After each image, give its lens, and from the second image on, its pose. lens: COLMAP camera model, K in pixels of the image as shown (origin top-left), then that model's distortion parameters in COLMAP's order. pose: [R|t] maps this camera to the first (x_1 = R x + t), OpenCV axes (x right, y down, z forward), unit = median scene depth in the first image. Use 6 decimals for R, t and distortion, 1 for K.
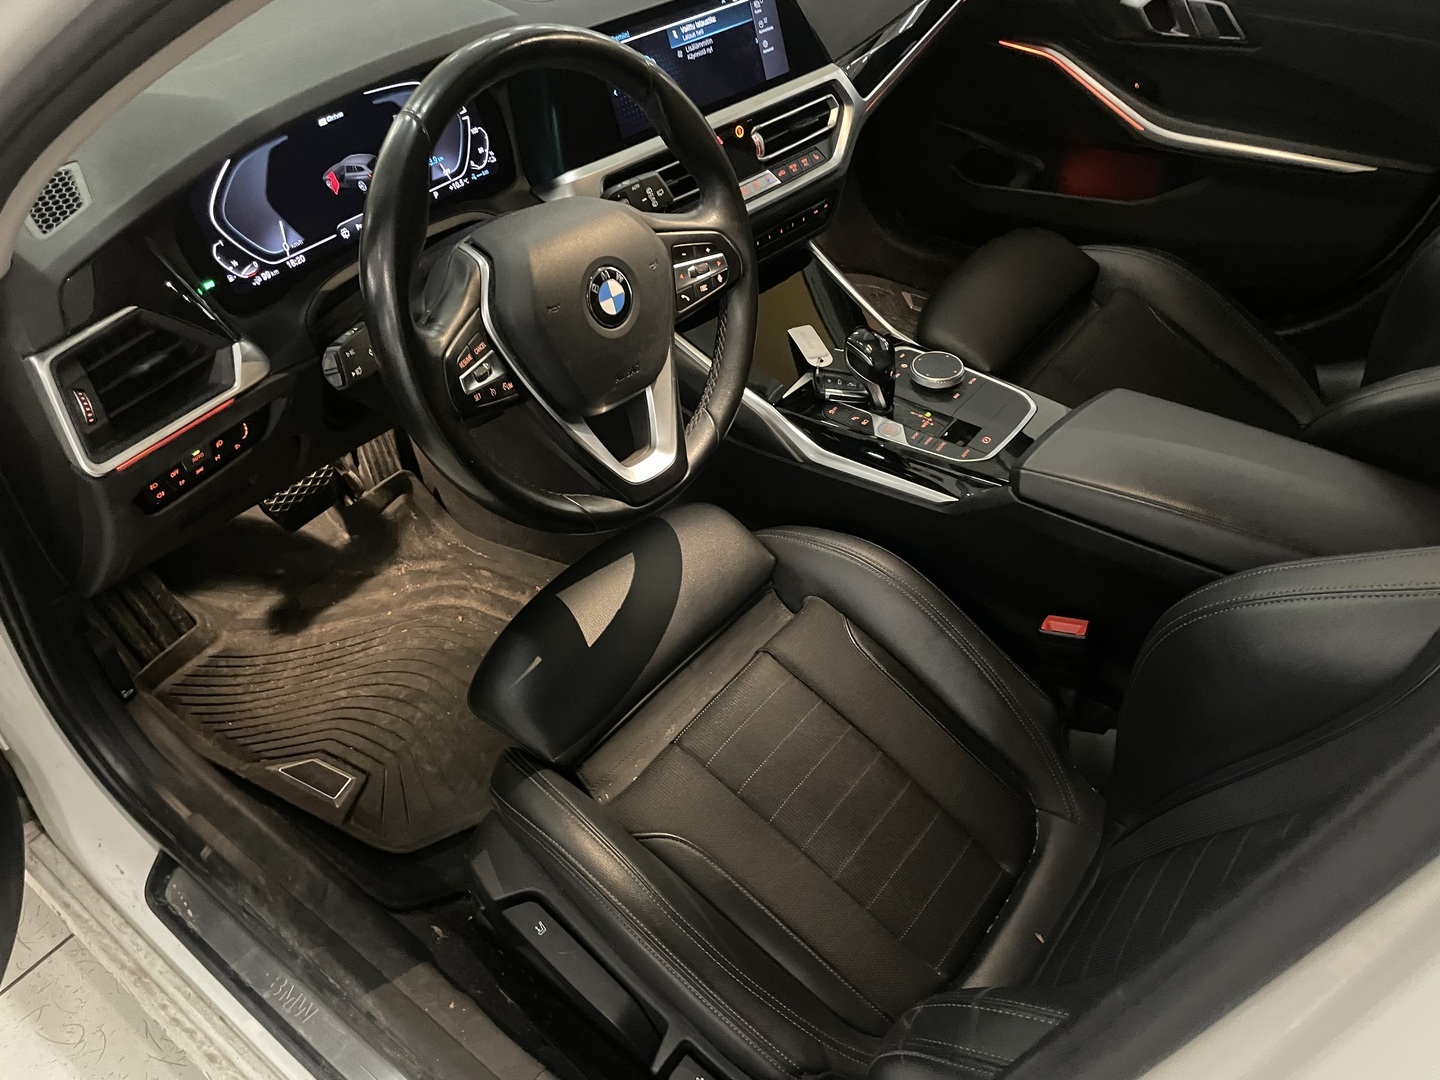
lens RADIAL K [[1099.4, 0, 732.9], [0, 1099.4, 531.5], [0, 0, 1]] dist [0.083149, -0.123186]
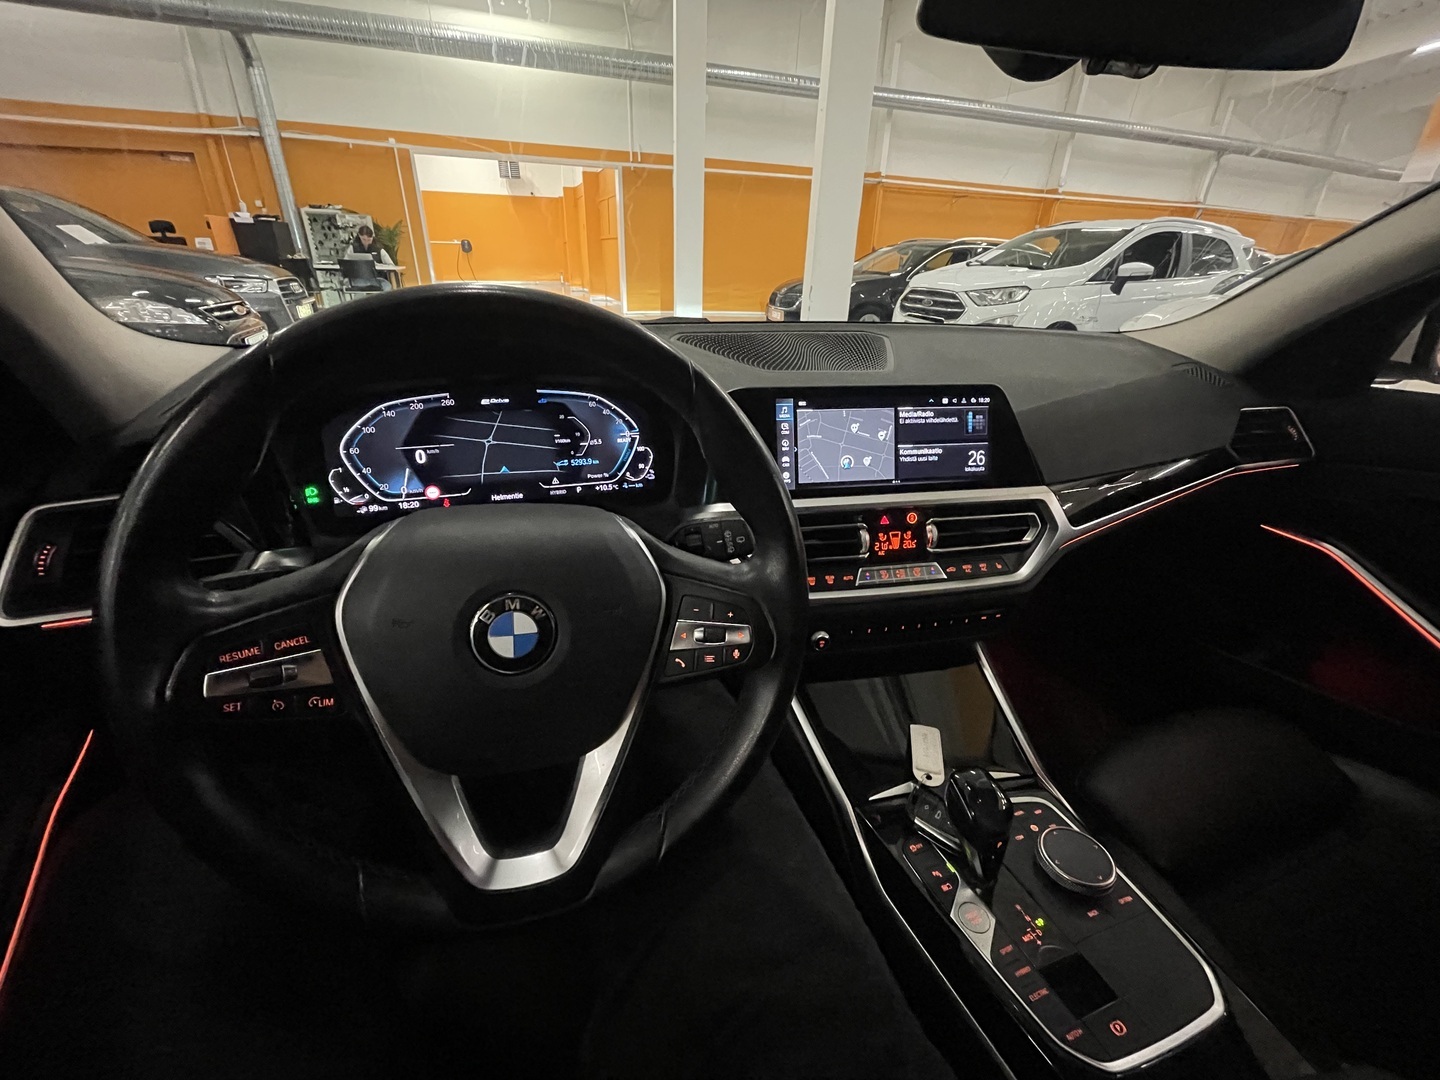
lens RADIAL K [[571.2, 0, 720.0], [0, 571.2, 540.0], [0, 0, 1]] dist [-0.007770, 0.000274]
pose [[0.830467, 0.267332, -0.488731, 0.119246], [-0.400298, 0.896510, -0.189816, -0.180764], [0.387408, 0.353274, 0.851535, 0.515762]]
